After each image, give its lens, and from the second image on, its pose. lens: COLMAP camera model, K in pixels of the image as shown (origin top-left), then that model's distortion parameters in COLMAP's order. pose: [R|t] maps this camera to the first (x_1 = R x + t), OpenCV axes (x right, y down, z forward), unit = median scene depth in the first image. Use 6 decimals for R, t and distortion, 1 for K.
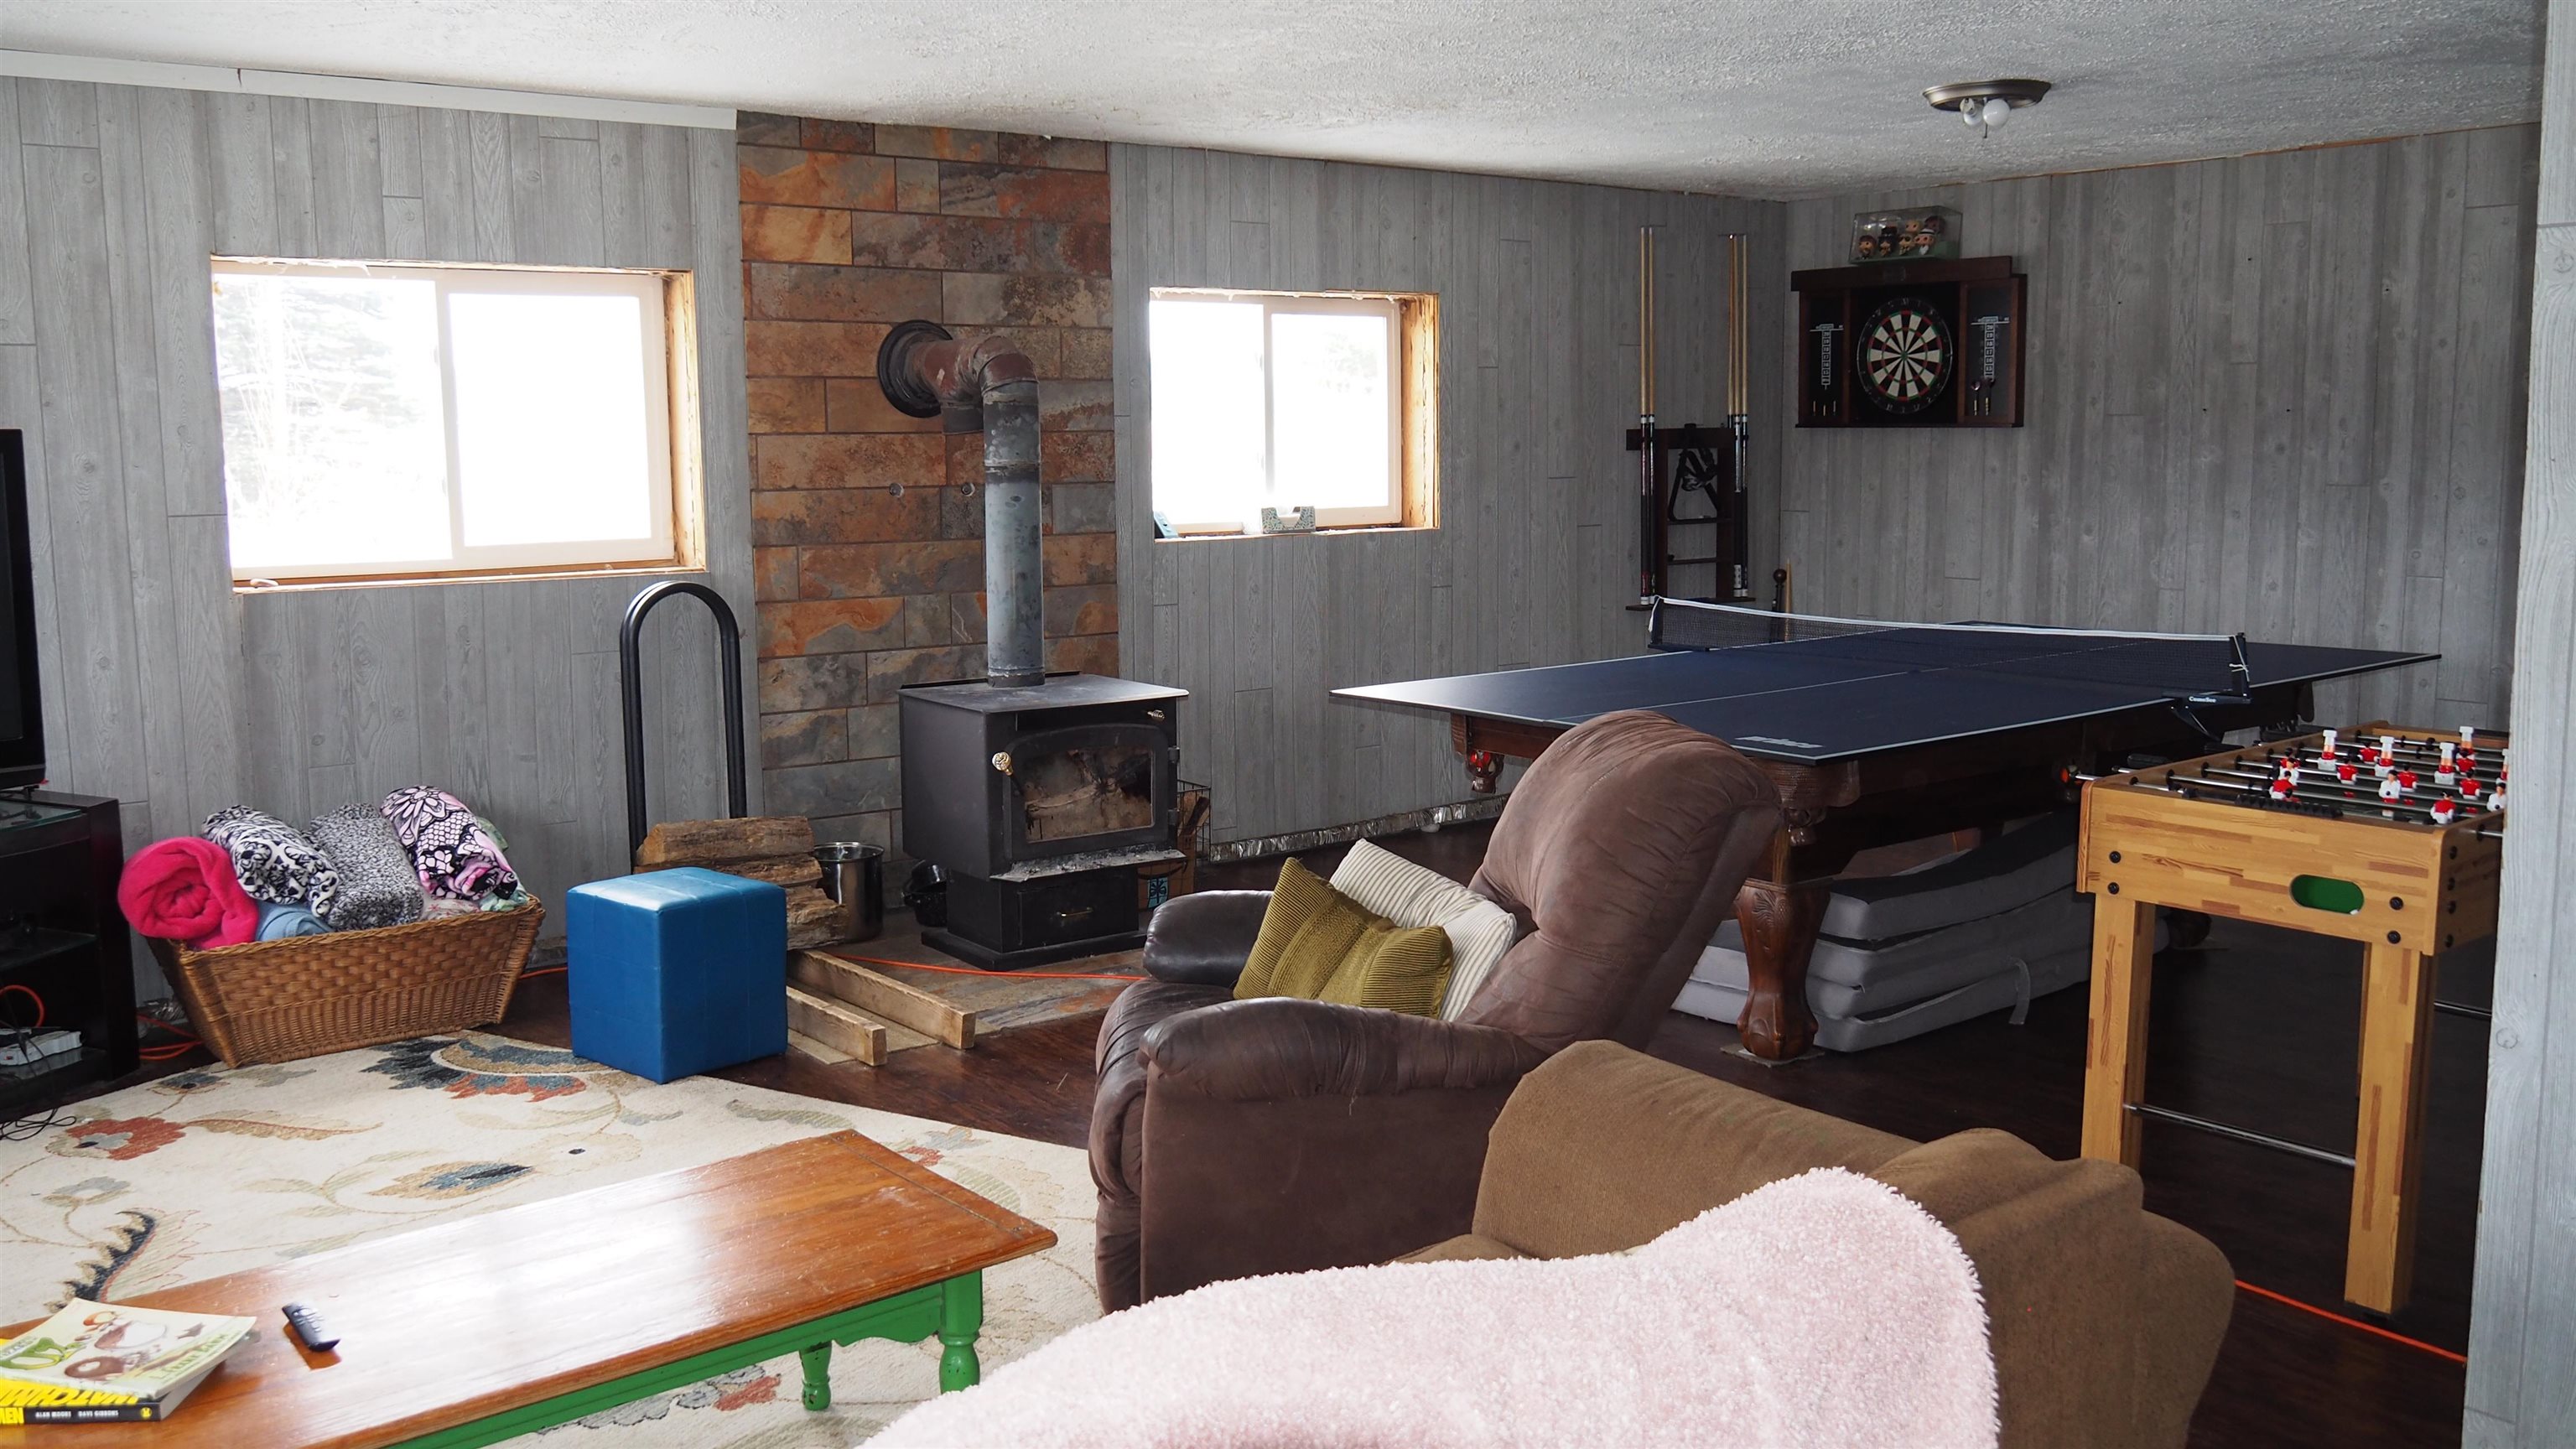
lens RADIAL K [[2170.0, 0, 1277.3], [0, 2170.0, 716.1], [0, 0, 1]] dist [-0.047853, 0.028902]
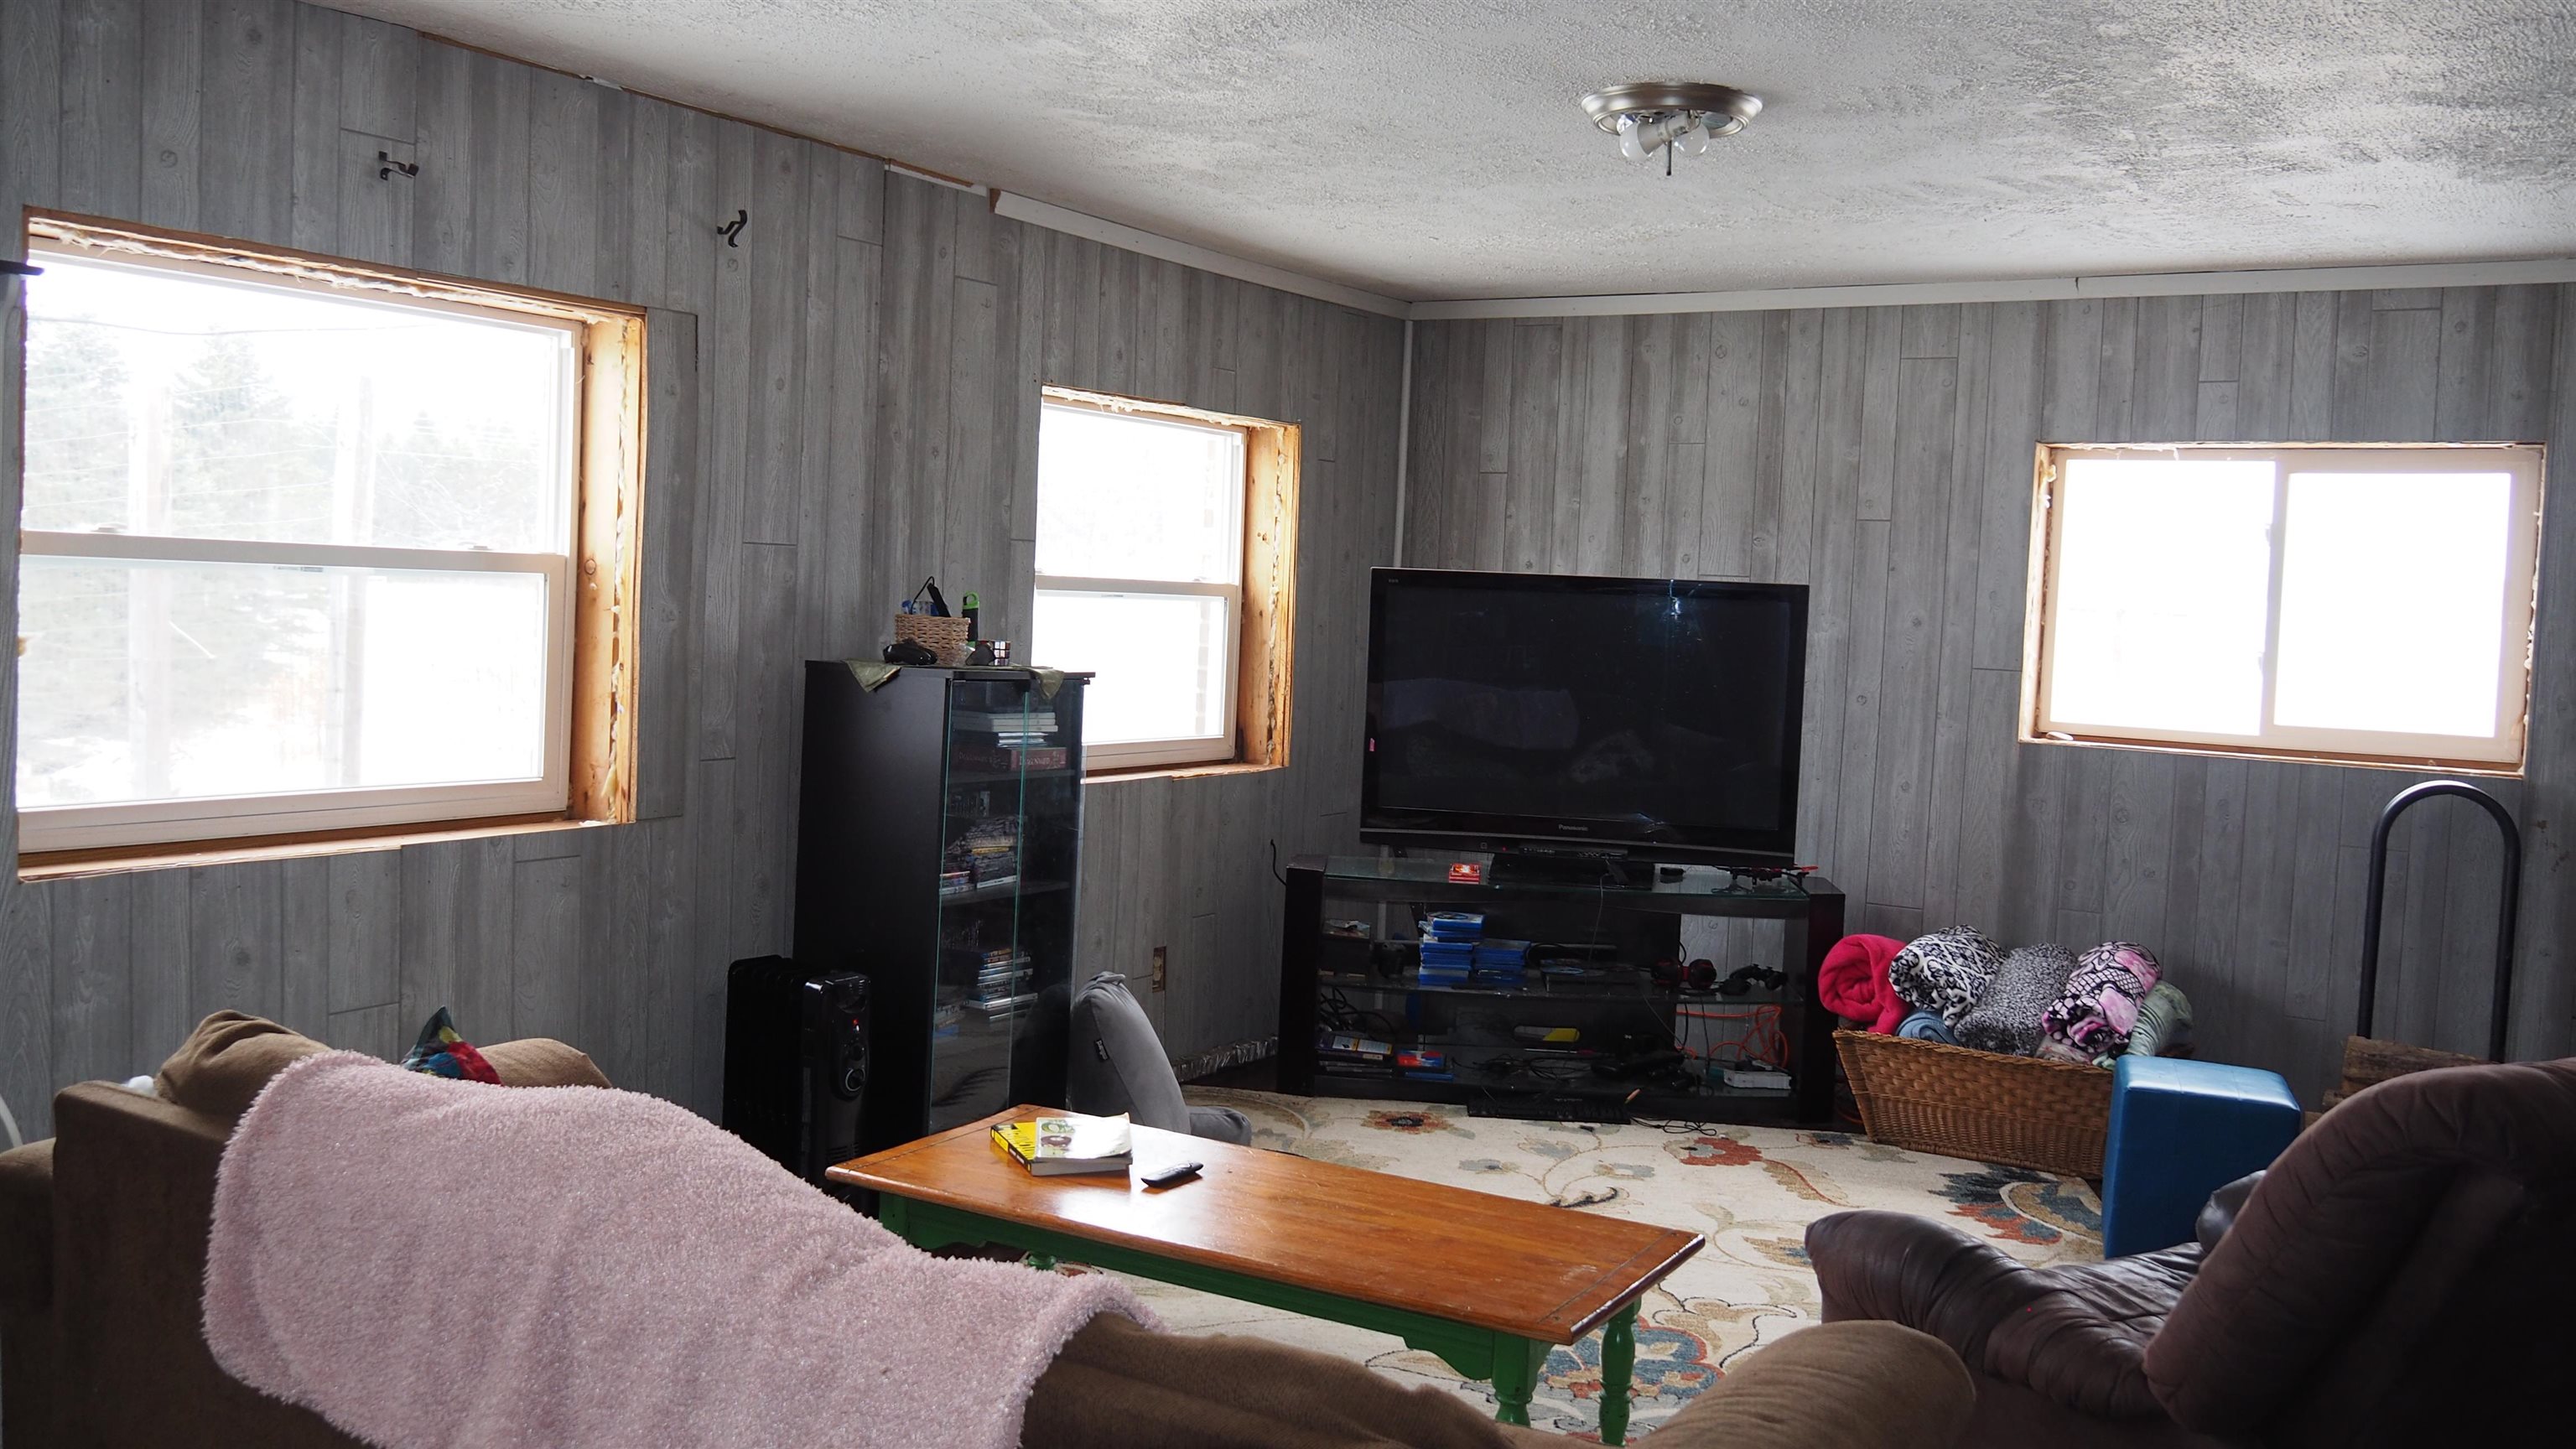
lens RADIAL K [[2170.0, 0, 1281.0], [0, 2170.0, 717.0], [0, 0, 1]] dist [-0.047853, 0.028902]
pose [[0.327257, 0.075377, -0.941924, 0.457440], [-0.167155, 0.985711, 0.020805, -0.029443], [0.930033, 0.150639, 0.335180, 0.270048]]
